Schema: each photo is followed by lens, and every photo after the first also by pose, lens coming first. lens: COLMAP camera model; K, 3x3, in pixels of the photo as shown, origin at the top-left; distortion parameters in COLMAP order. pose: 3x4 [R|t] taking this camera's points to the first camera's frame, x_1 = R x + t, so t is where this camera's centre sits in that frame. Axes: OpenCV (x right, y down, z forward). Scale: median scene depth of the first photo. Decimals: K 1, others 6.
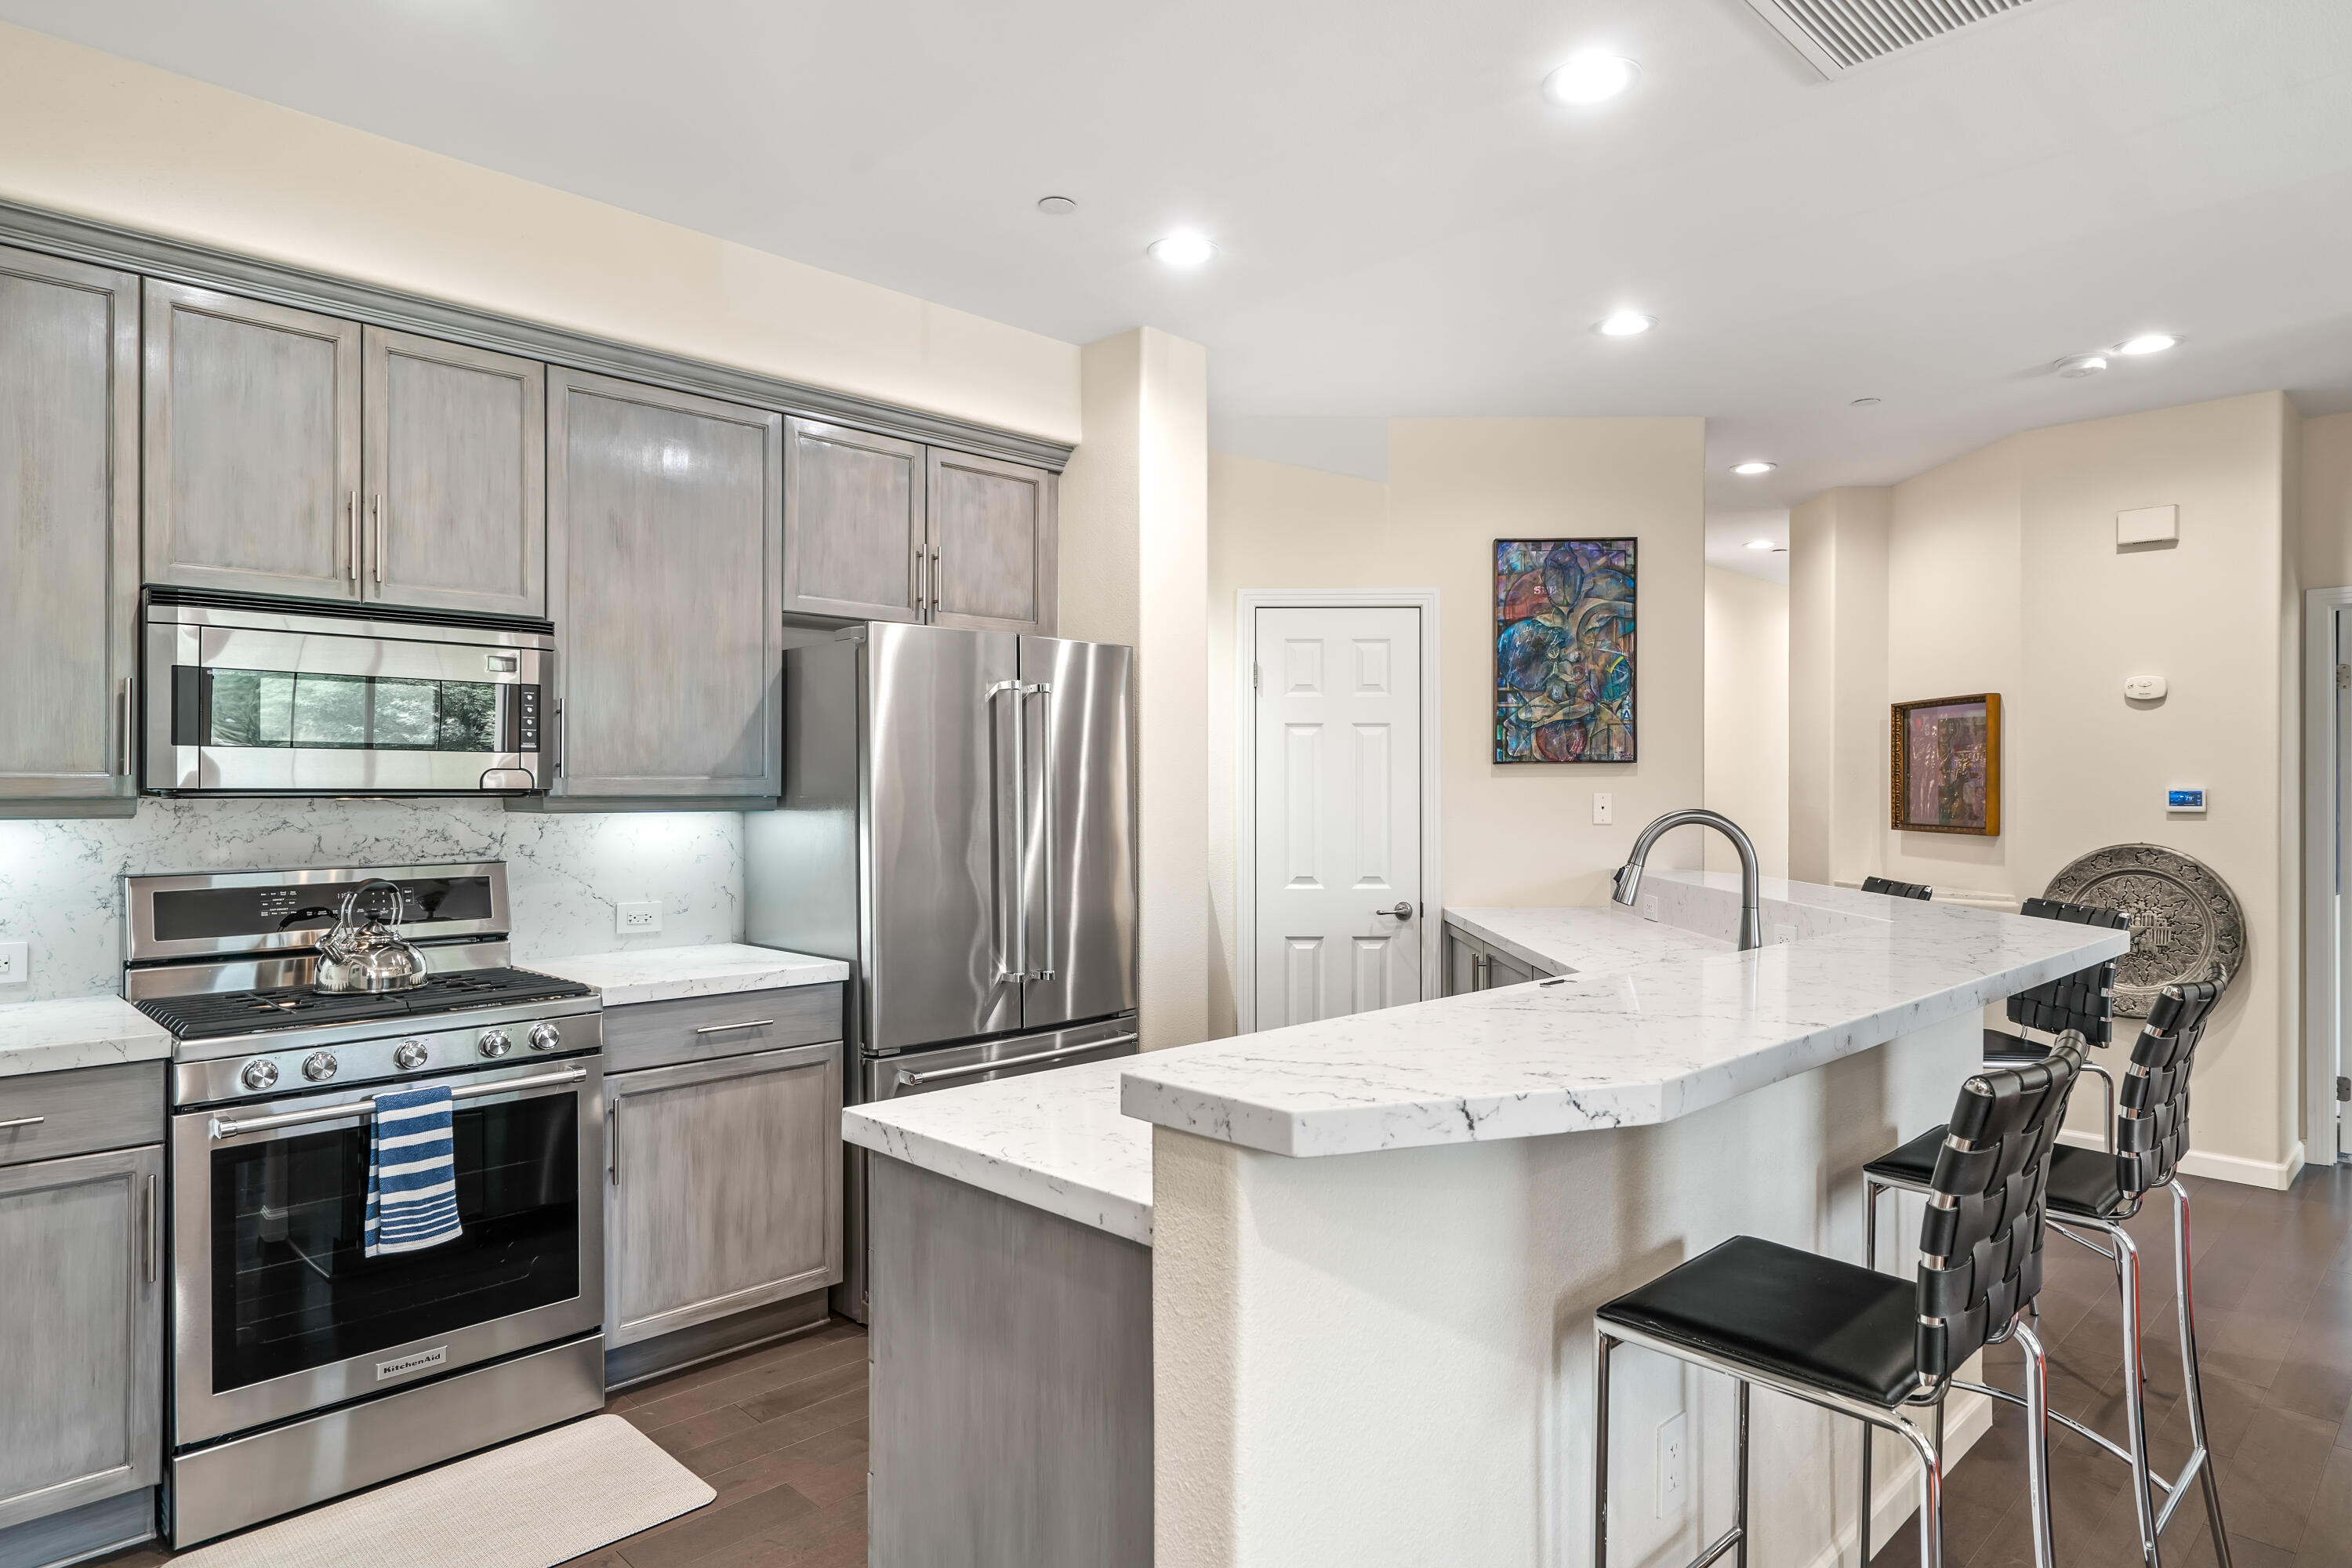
lens RADIAL K [[1343.2, 0, 1174.7], [0, 1343.2, 786.8], [0, 0, 1]] dist [0.002958, -0.000914]
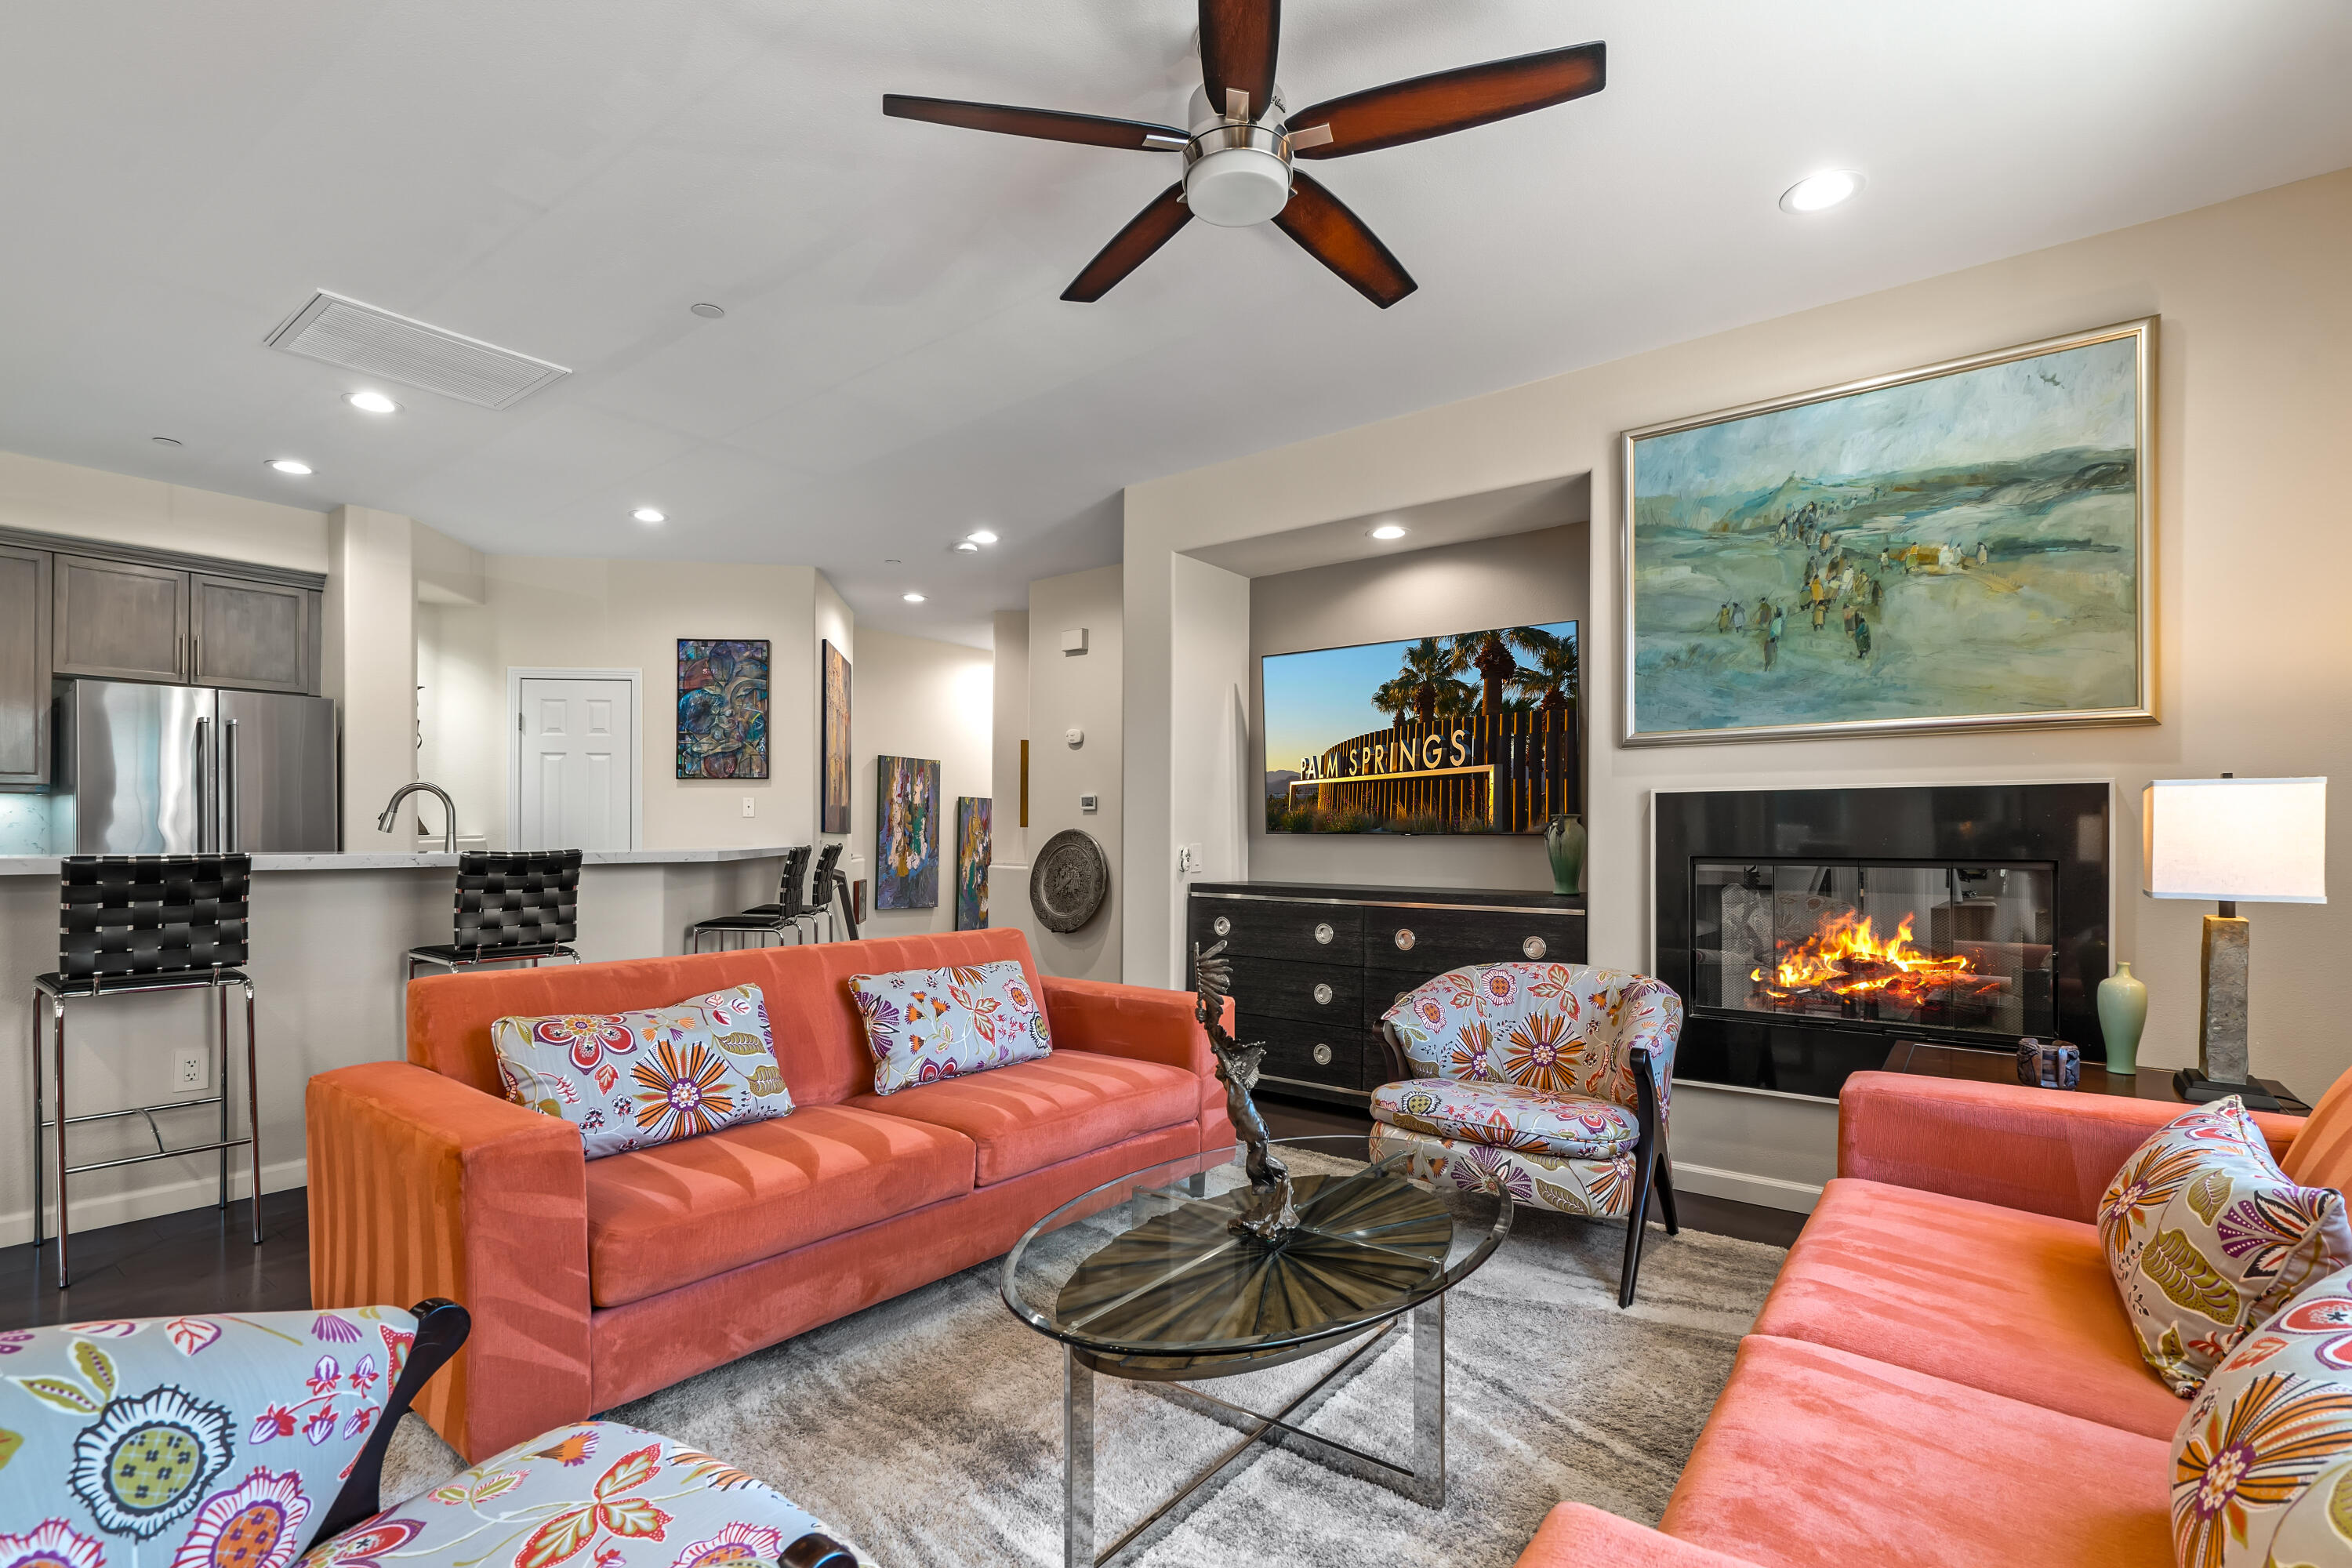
lens RADIAL K [[1093.4, 0, 1170.0], [0, 1093.4, 826.3], [0, 0, 1]] dist [-0.001139, 0.000033]
pose [[0.991839, 0.002704, 0.127466, 0.882727], [-0.002090, 0.999986, -0.004948, 0.059772], [-0.127478, 0.004641, 0.991831, -0.490635]]
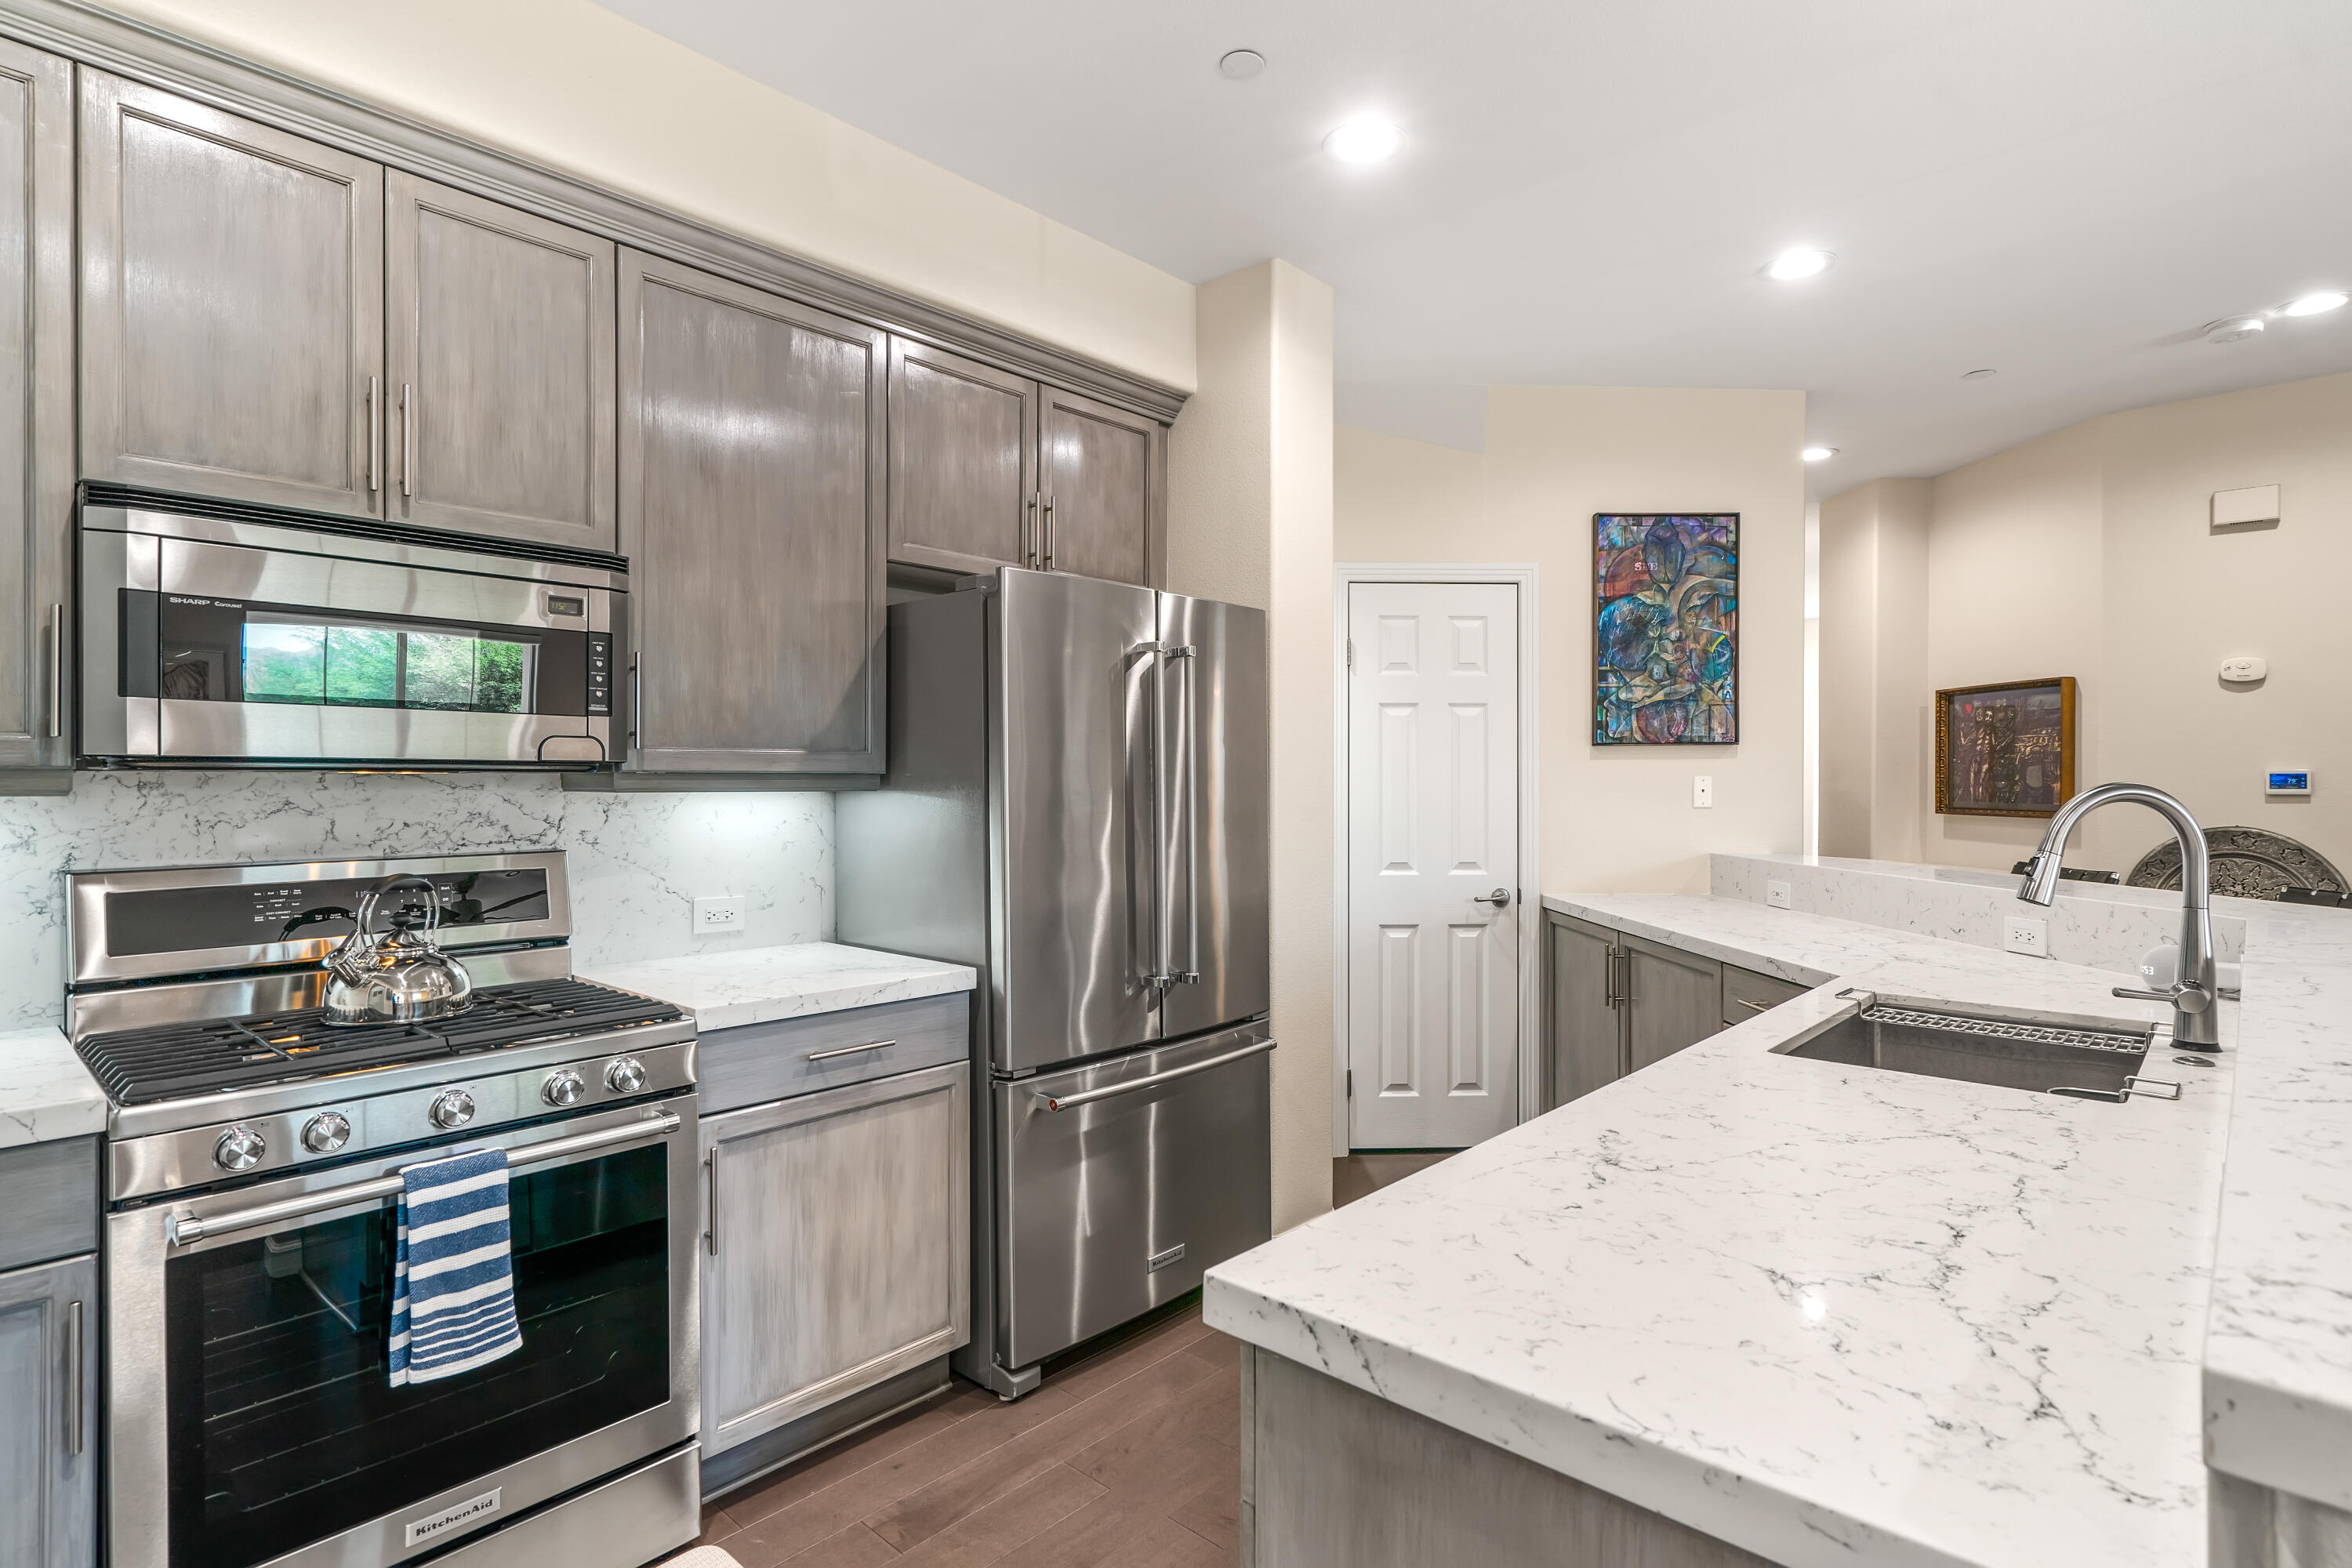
lens RADIAL K [[1161.8, 0, 1173.9], [0, 1161.8, 785.2], [0, 0, 1]] dist [-0.001953, 0.001187]
pose [[0.998928, 0.000177, 0.046289, -0.139790], [-0.000401, 0.999988, 0.004832, 0.010308], [-0.046288, -0.004846, 0.998916, 0.239258]]
